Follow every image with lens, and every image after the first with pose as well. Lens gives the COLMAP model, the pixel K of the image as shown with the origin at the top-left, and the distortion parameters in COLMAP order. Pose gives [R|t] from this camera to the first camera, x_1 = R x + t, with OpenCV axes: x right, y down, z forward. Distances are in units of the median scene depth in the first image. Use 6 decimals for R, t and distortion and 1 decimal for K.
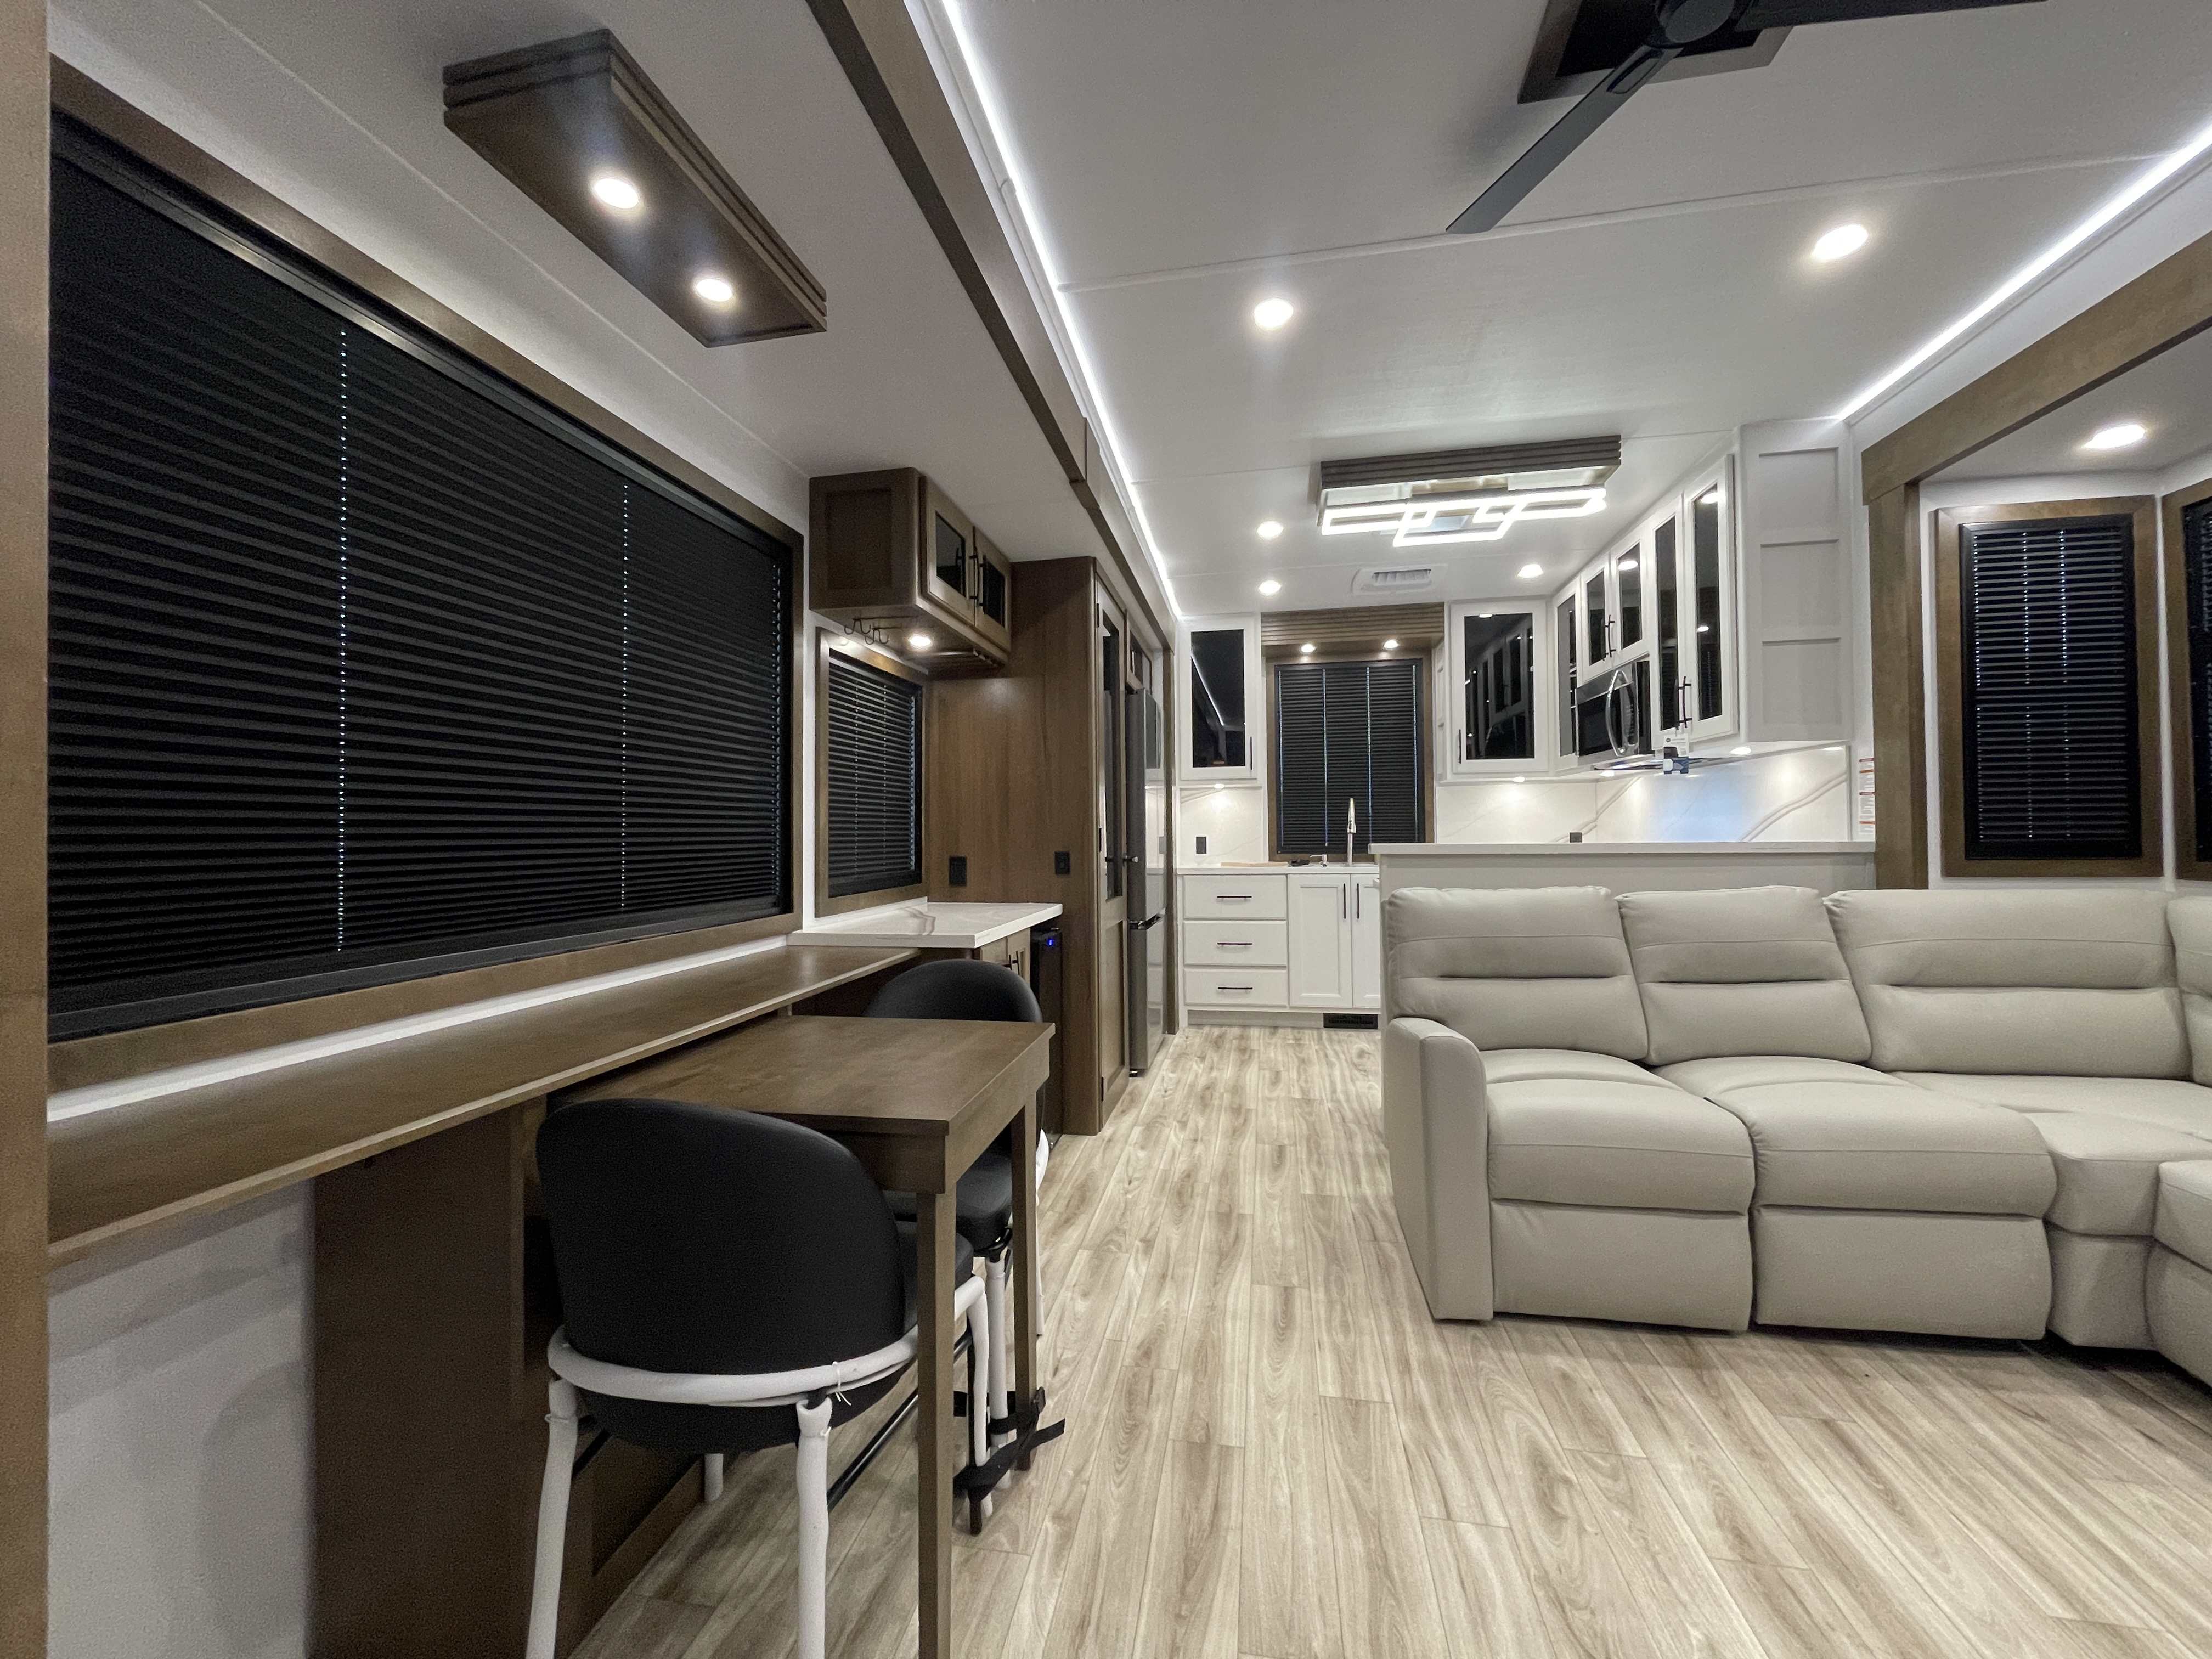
lens RADIAL K [[892.5, 0, 1097.3], [0, 892.5, 829.1], [0, 0, 1]] dist [-0.003447, 0.000265]
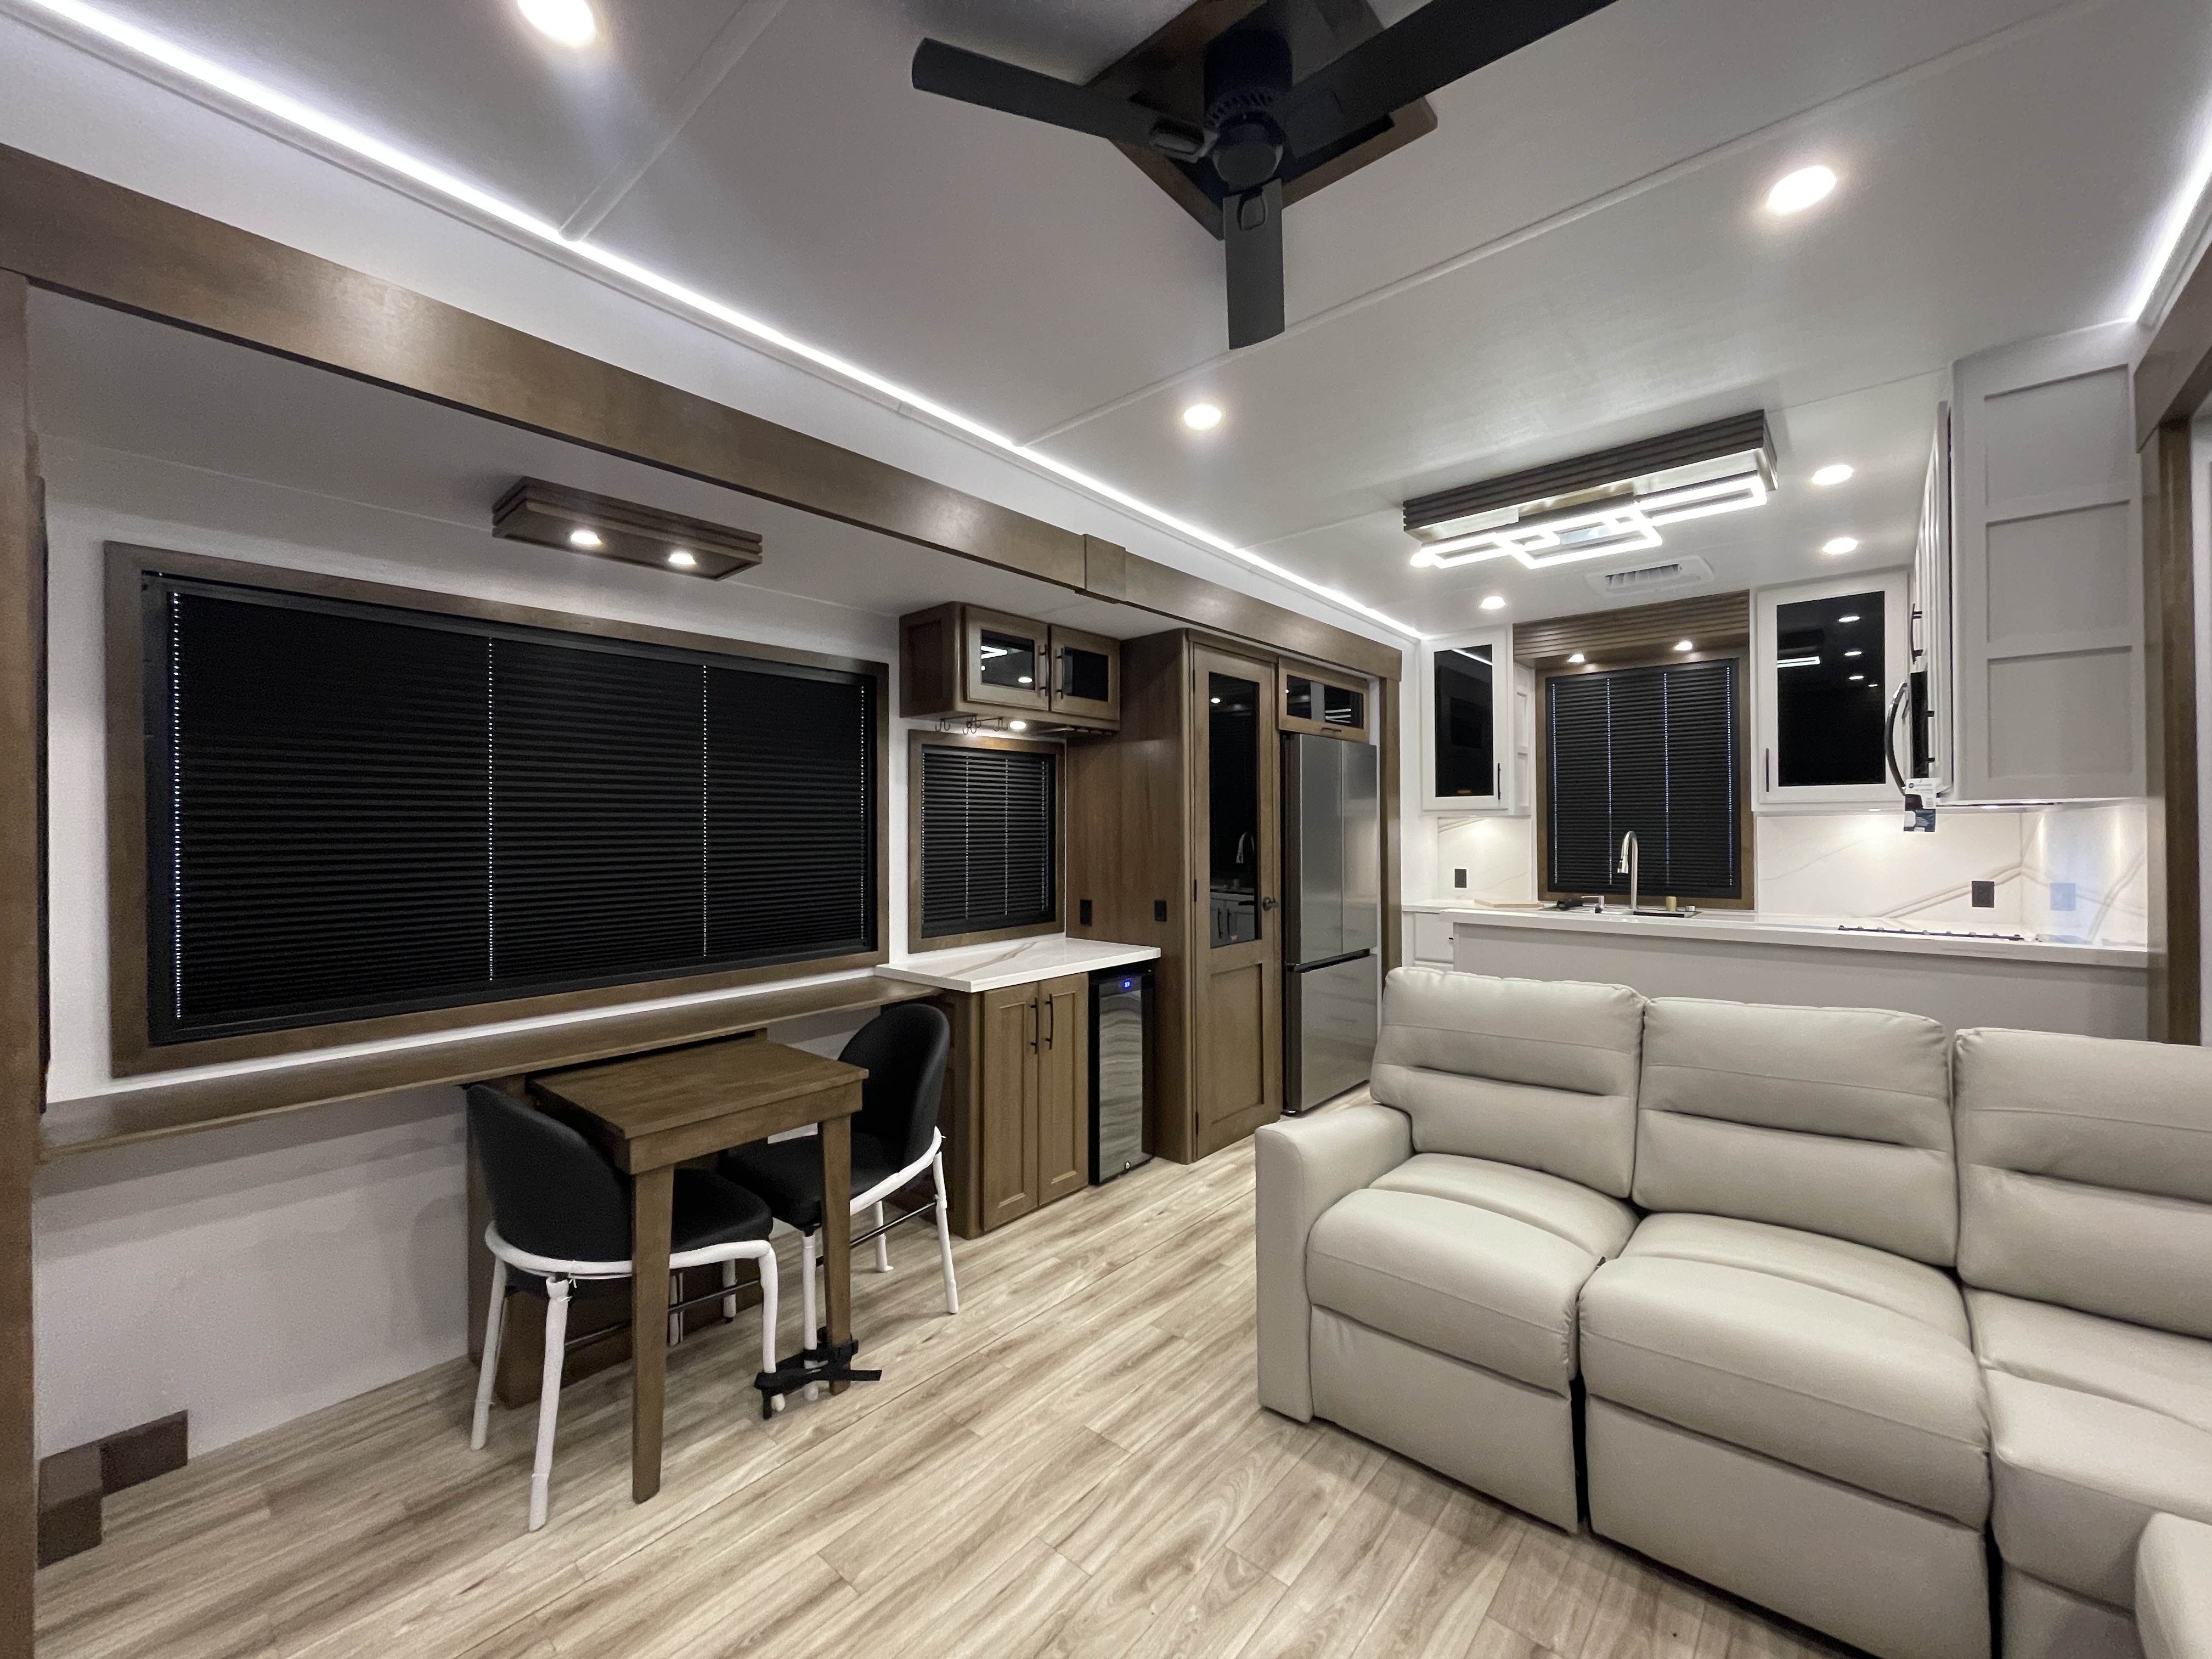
lens RADIAL K [[892.5, 0, 1096.2], [0, 892.5, 828.2], [0, 0, 1]] dist [-0.003447, 0.000265]
pose [[0.862437, 0.004842, -0.506141, 0.663951], [0.000305, 0.999949, 0.010087, -0.111014], [0.506164, -0.008854, 0.862392, 0.025173]]
